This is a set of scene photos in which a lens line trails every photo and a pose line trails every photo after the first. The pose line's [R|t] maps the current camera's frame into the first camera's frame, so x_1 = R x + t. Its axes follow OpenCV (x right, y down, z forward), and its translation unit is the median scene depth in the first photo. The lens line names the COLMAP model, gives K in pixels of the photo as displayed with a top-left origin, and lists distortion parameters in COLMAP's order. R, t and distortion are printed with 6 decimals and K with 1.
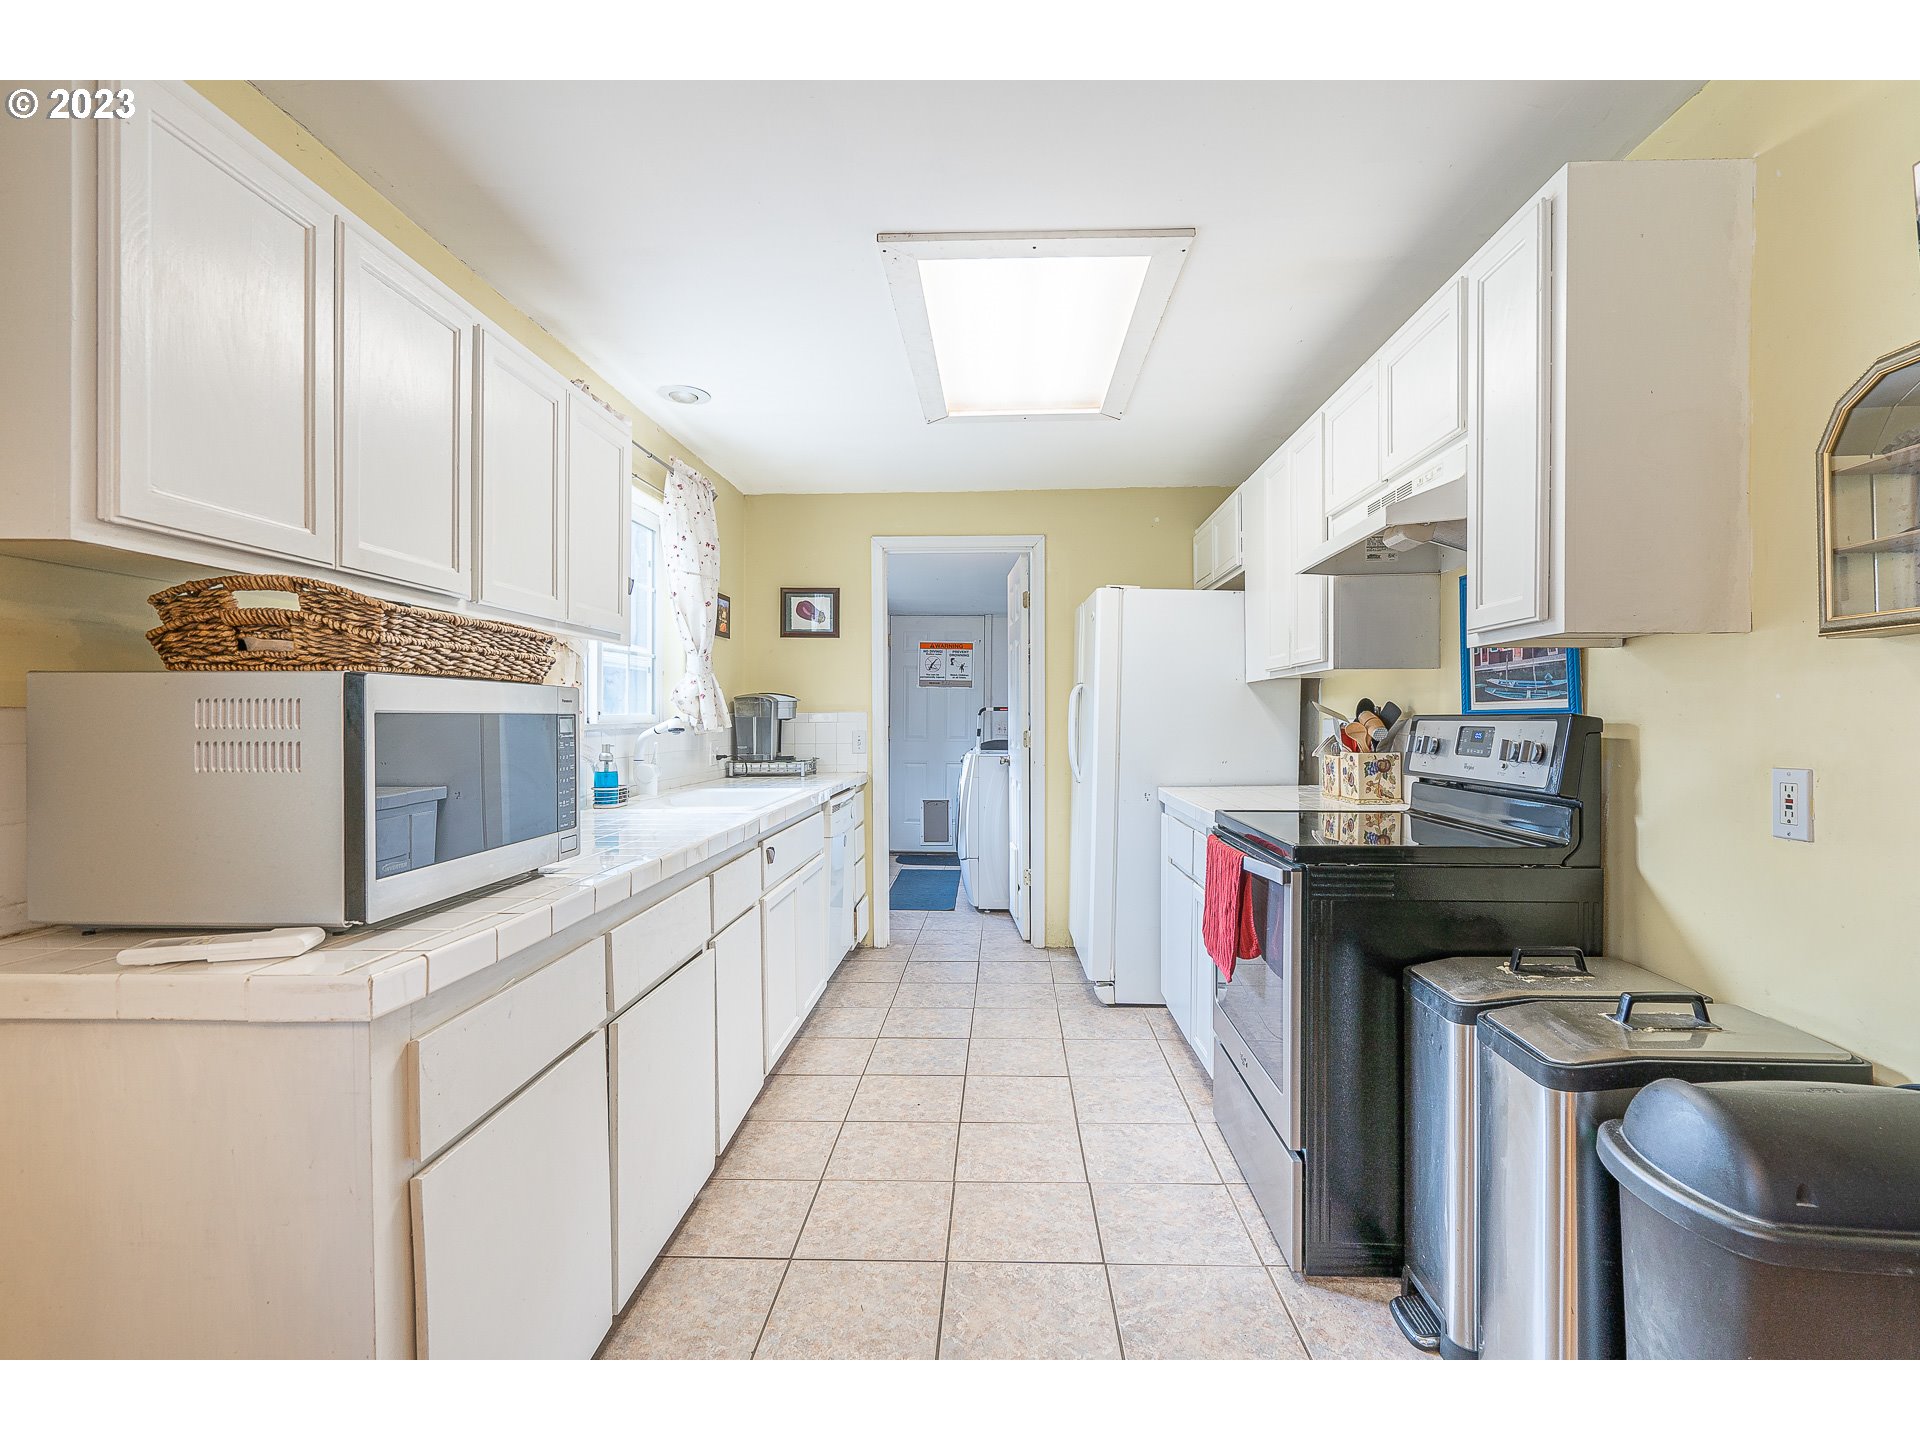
lens RADIAL K [[906.5, 0, 981.0], [0, 906.5, 723.4], [0, 0, 1]] dist [0.012631, 0.000516]
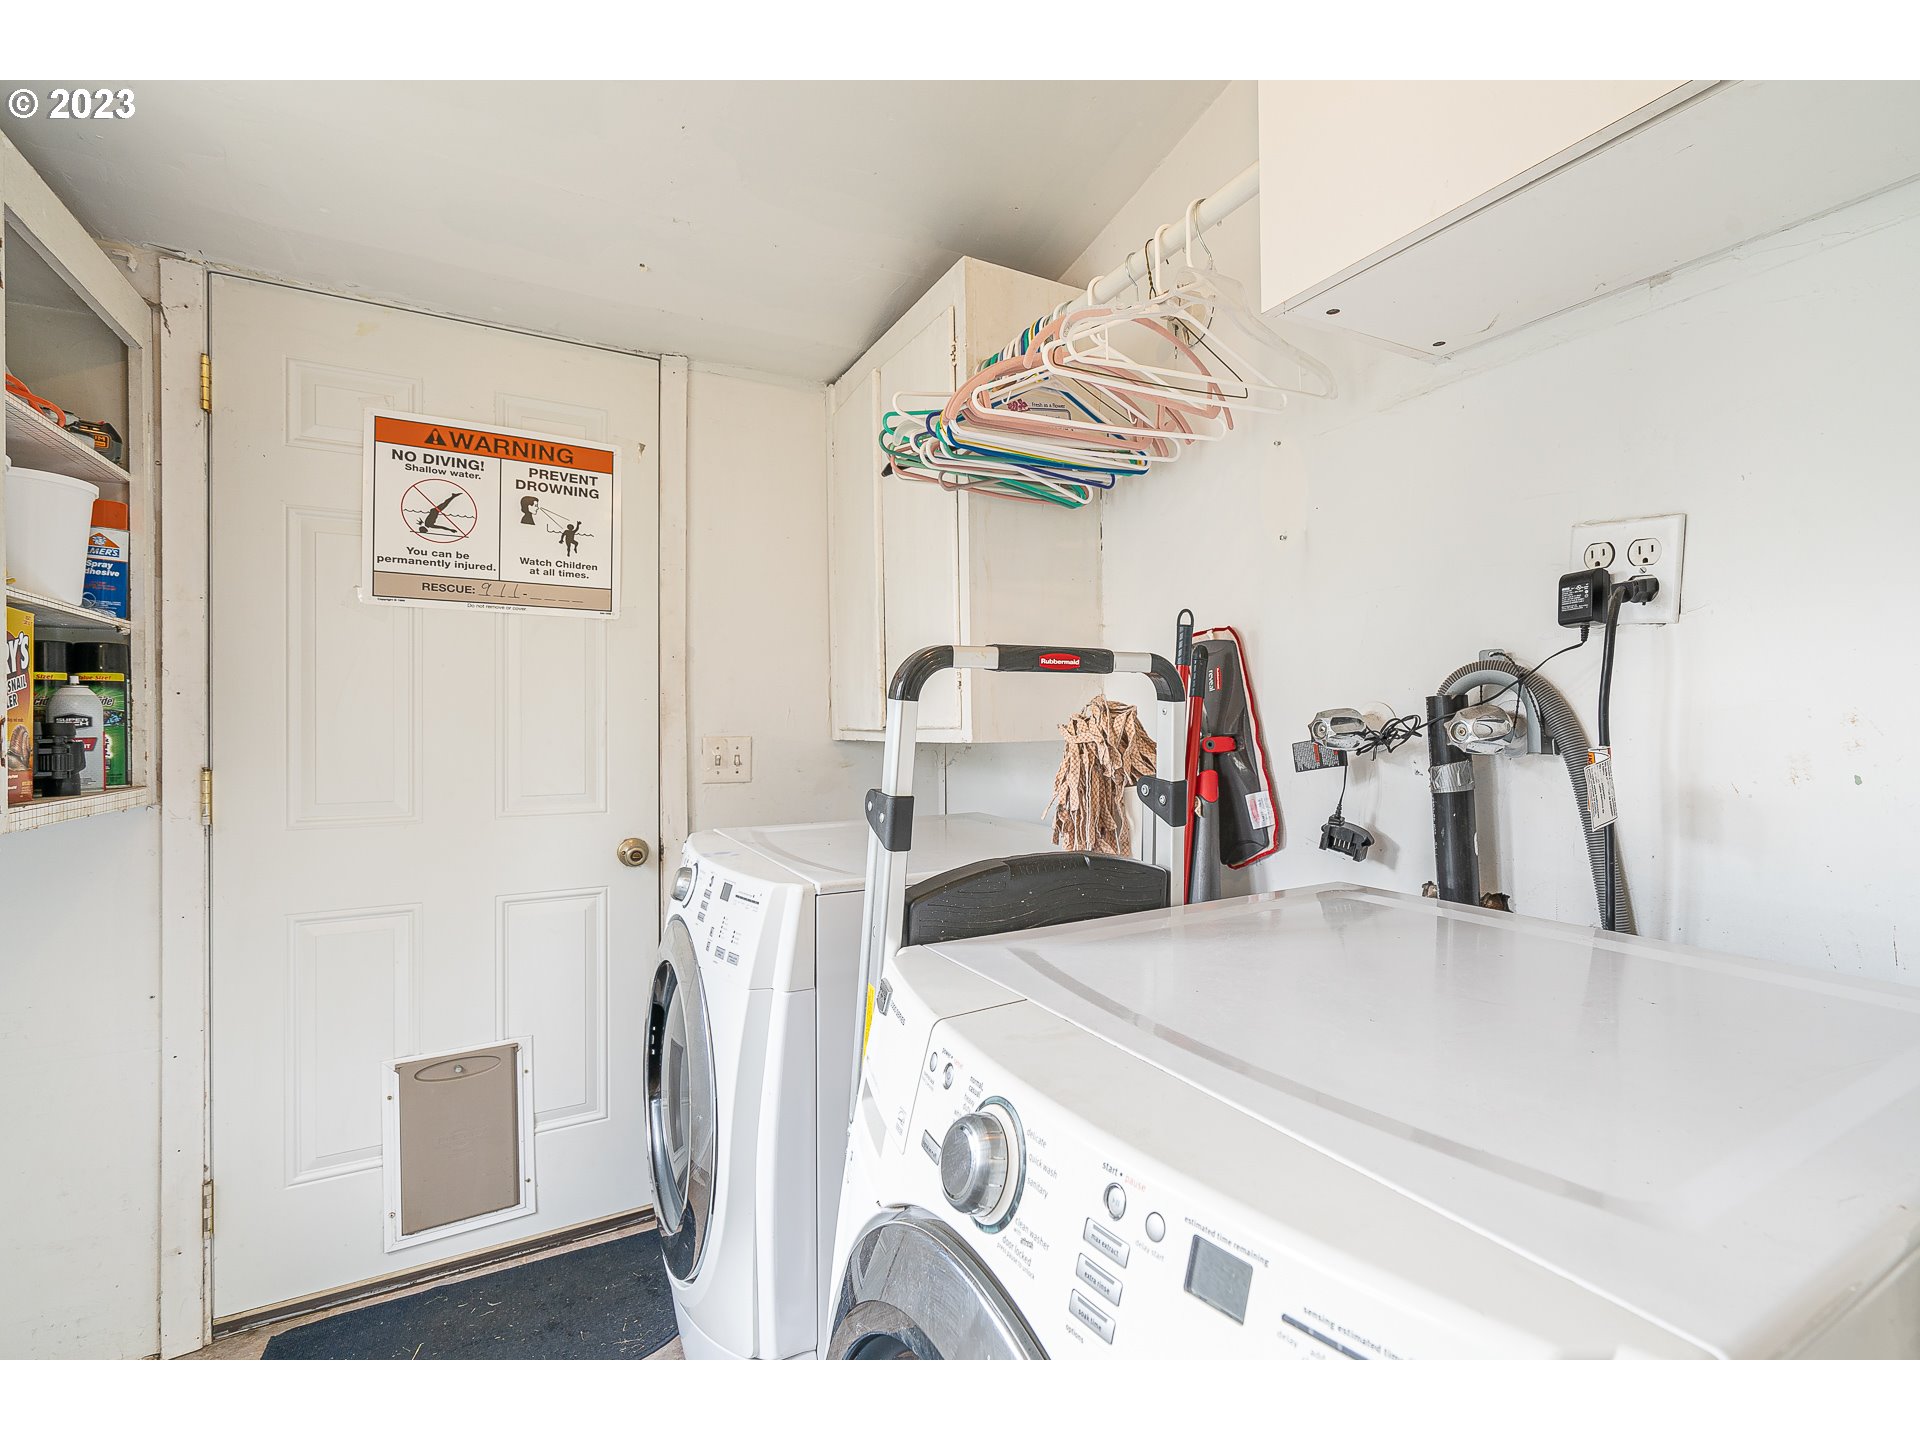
lens RADIAL K [[884.6, 0, 994.3], [0, 884.6, 726.8], [0, 0, 1]] dist [0.000817, 0.000406]
pose [[0.854336, -0.002948, 0.519714, -0.138912], [0.009170, 0.999914, -0.009402, -0.007622], [-0.519641, 0.012798, 0.854289, 2.014694]]
